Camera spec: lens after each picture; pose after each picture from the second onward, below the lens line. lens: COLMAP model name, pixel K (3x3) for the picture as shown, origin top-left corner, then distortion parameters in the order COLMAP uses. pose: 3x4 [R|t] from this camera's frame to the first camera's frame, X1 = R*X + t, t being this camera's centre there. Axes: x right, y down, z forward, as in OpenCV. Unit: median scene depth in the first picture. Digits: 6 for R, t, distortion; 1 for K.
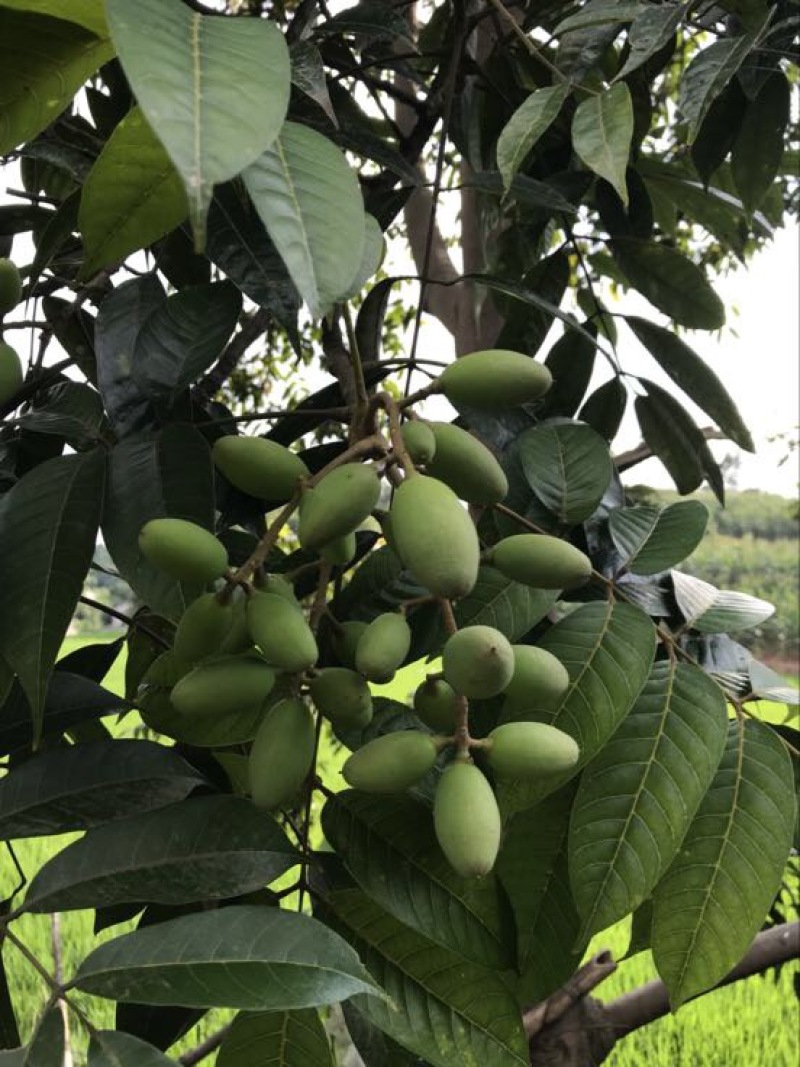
lens RADIAL K [[872.6, 0, 400.3], [0, 872.6, 533.4], [0, 0, 1]] dist [0.005523, -0.005041]
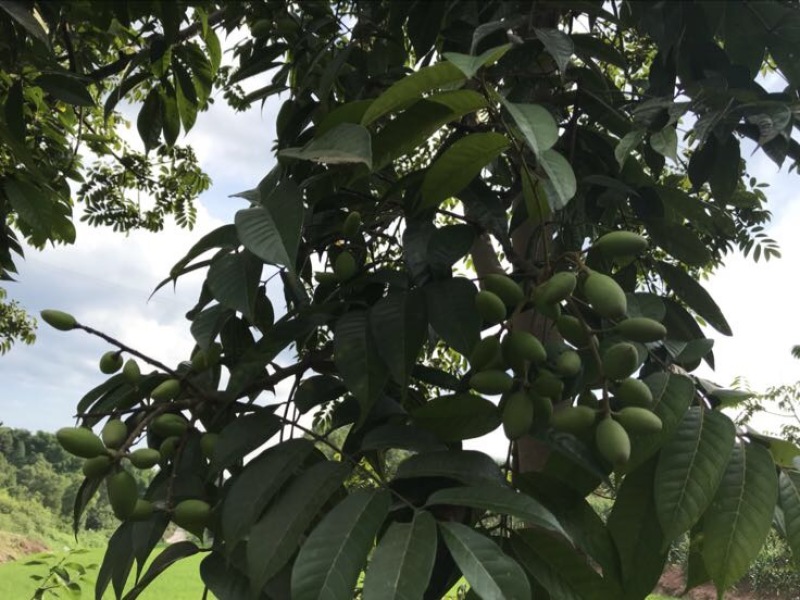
lens RADIAL K [[583.3, 0, 399.9], [0, 583.3, 300.2], [0, 0, 1]] dist [-0.003200, 0.005533]
pose [[0.993830, 0.022509, -0.108609, -0.232607], [-0.049369, 0.966618, -0.251421, 0.299582], [0.099324, 0.255232, 0.961765, -0.389976]]
